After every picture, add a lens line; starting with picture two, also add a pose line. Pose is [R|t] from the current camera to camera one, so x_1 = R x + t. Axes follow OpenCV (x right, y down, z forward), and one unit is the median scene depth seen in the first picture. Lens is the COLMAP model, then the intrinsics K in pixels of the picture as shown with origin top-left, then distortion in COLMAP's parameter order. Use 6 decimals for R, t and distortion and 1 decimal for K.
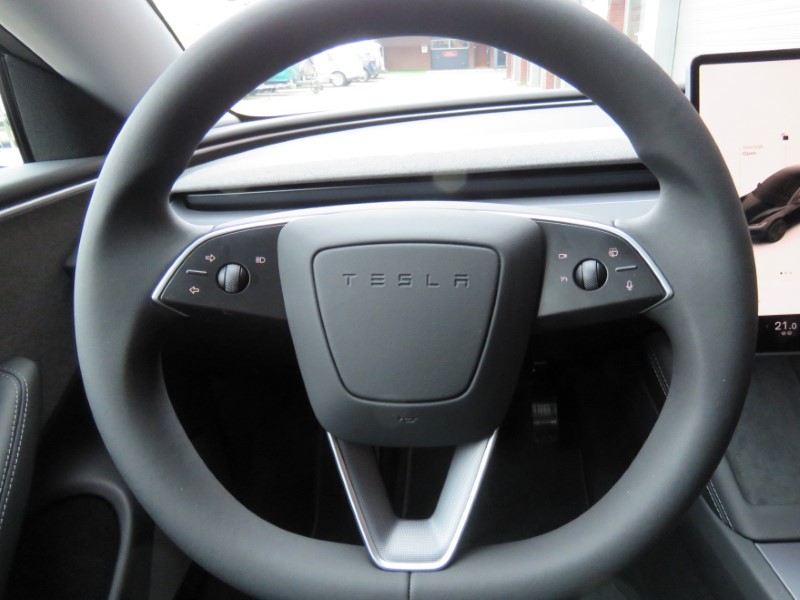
lens RADIAL K [[543.3, 0, 400.0], [0, 543.3, 300.0], [0, 0, 1]] dist [0.002978, -0.000907]
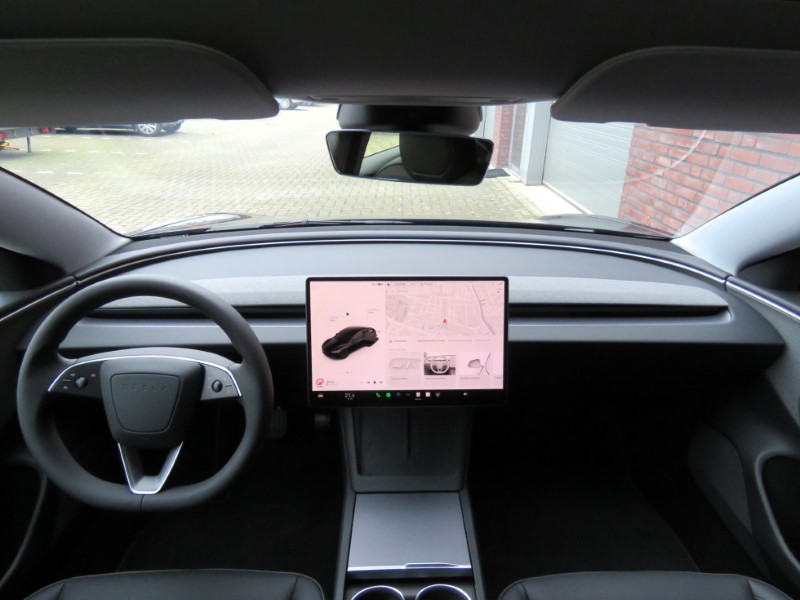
lens RADIAL K [[512.9, 0, 400.0], [0, 512.9, 300.0], [0, 0, 1]] dist [0.004498, -0.001249]
pose [[0.998217, 0.031390, 0.050773, 1.070920], [-0.031996, 0.999426, 0.011174, -0.509146], [-0.050393, -0.012779, 0.998648, -1.519365]]
